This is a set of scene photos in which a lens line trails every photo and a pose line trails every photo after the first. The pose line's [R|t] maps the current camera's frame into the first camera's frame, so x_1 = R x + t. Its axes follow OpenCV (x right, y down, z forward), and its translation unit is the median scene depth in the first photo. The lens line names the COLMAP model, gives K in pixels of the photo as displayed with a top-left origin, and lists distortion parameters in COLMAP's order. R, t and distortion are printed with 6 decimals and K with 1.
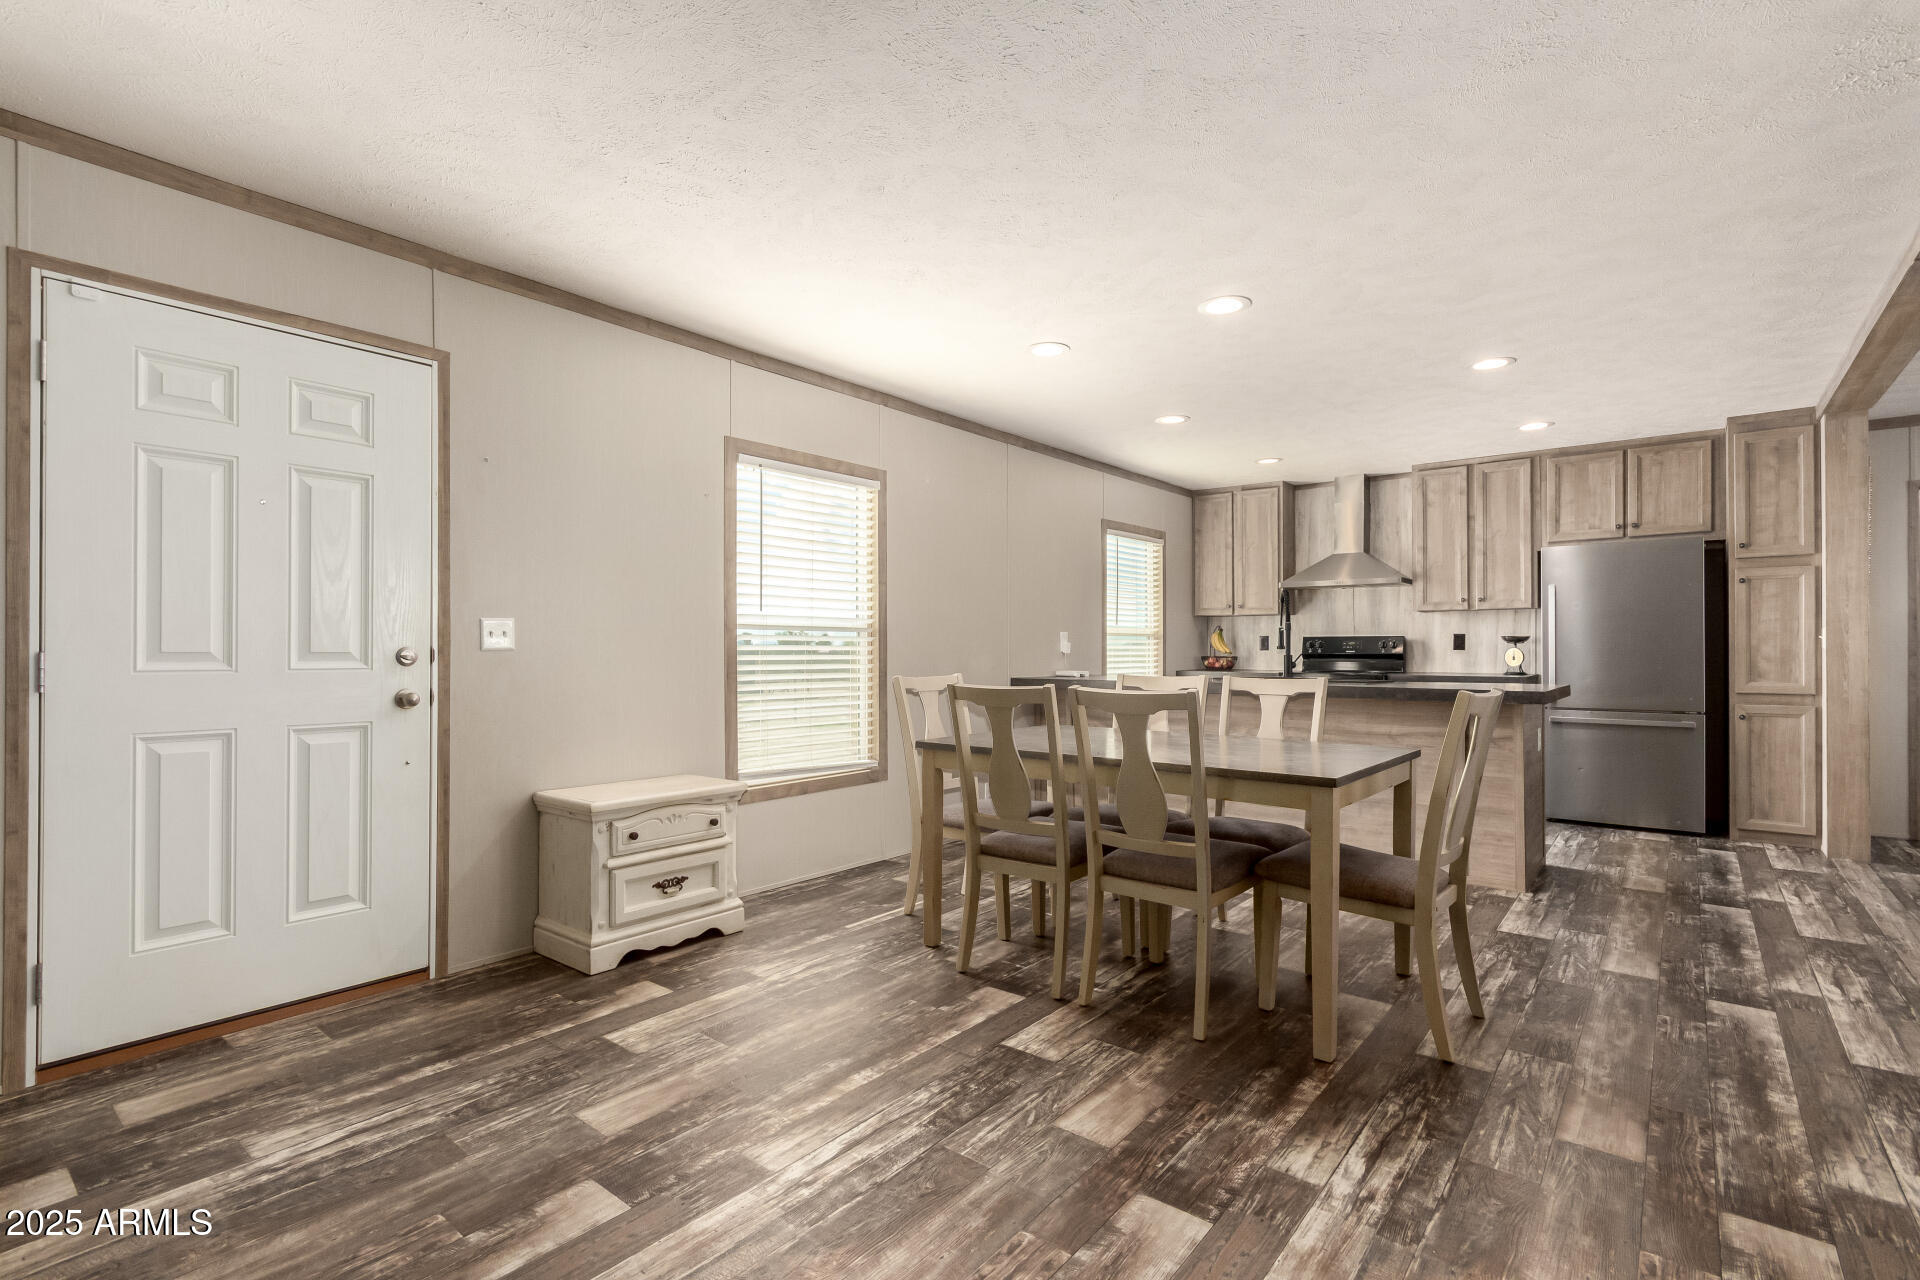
lens RADIAL K [[897.3, 0, 960.0], [0, 897.3, 640.0], [0, 0, 1]] dist [0.001949, 0.000085]
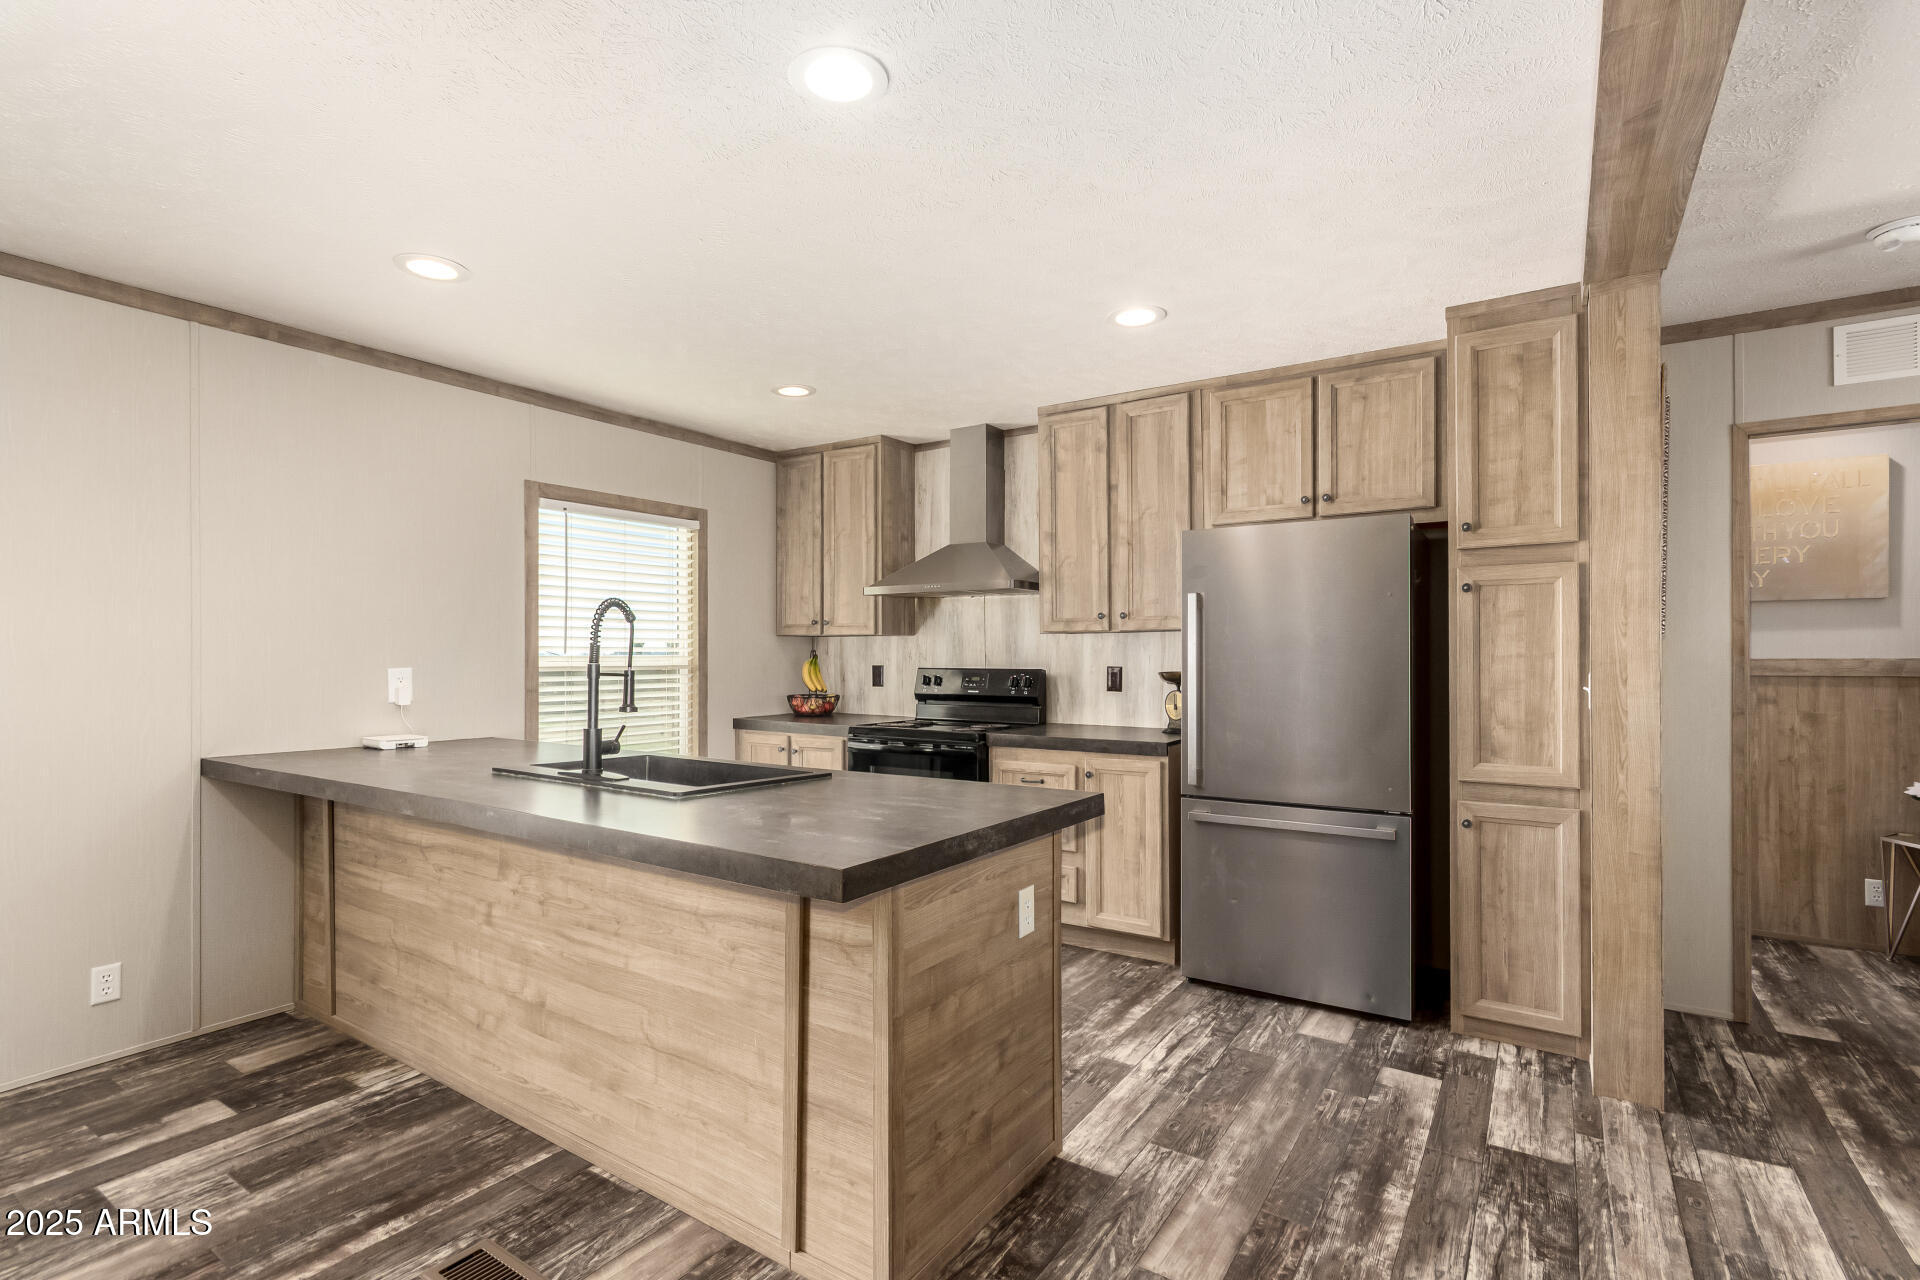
lens RADIAL K [[901.3, 0, 955.2], [0, 901.3, 643.8], [0, 0, 1]] dist [0.004592, 0.000868]
pose [[0.995627, 0.002944, 0.093373, 0.487650], [-0.002693, 0.999992, -0.002814, -0.027433], [-0.093380, 0.002551, 0.995627, 0.451803]]
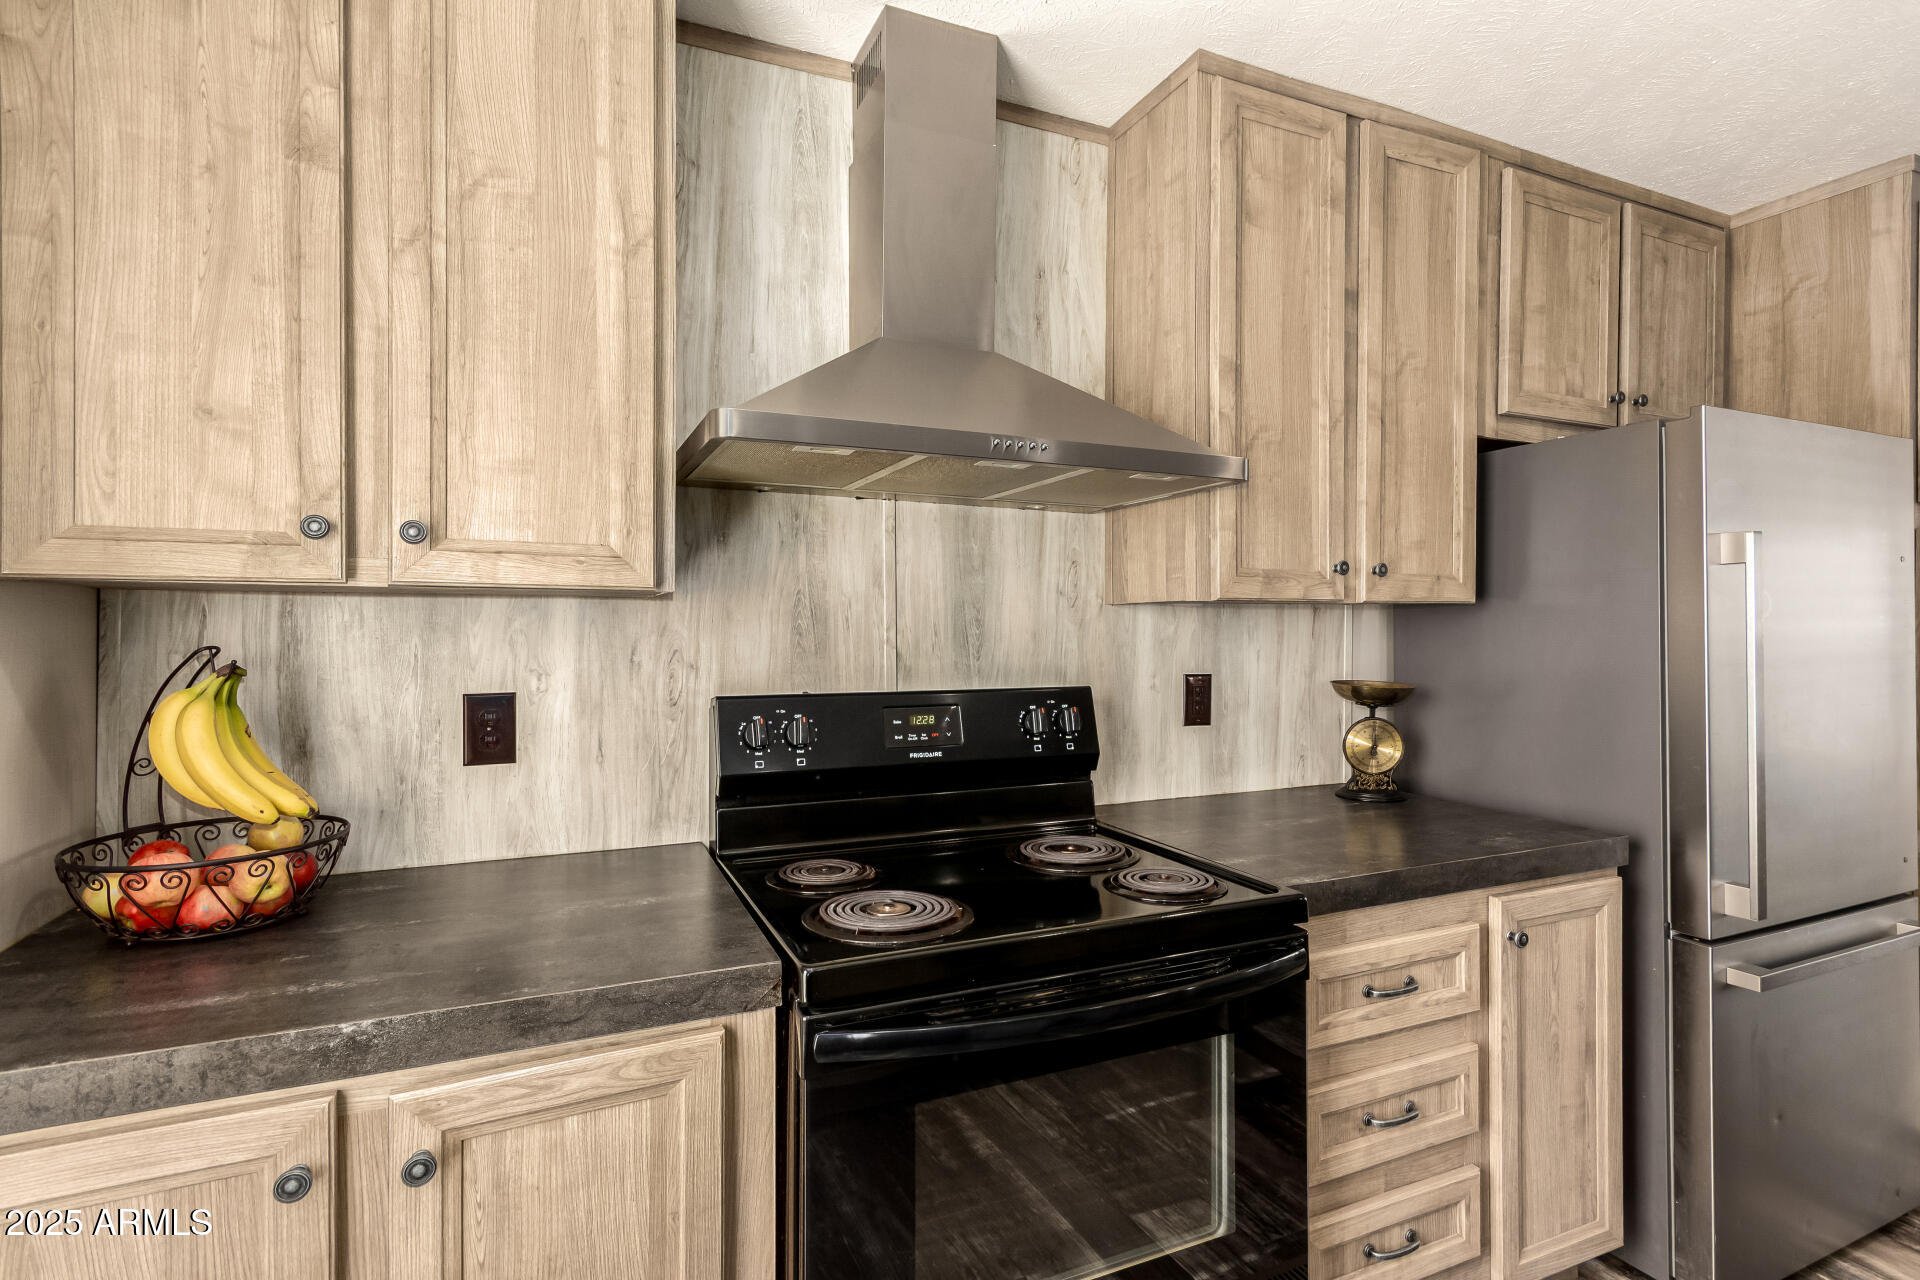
lens RADIAL K [[919.9, 0, 1017.6], [0, 919.9, 619.7], [0, 0, 1]] dist [0.002573, 0.000229]
pose [[0.452107, 0.004634, 0.891952, 0.302083], [-0.012770, 0.999918, 0.001278, -0.032854], [-0.891872, -0.011968, 0.452129, 1.176569]]
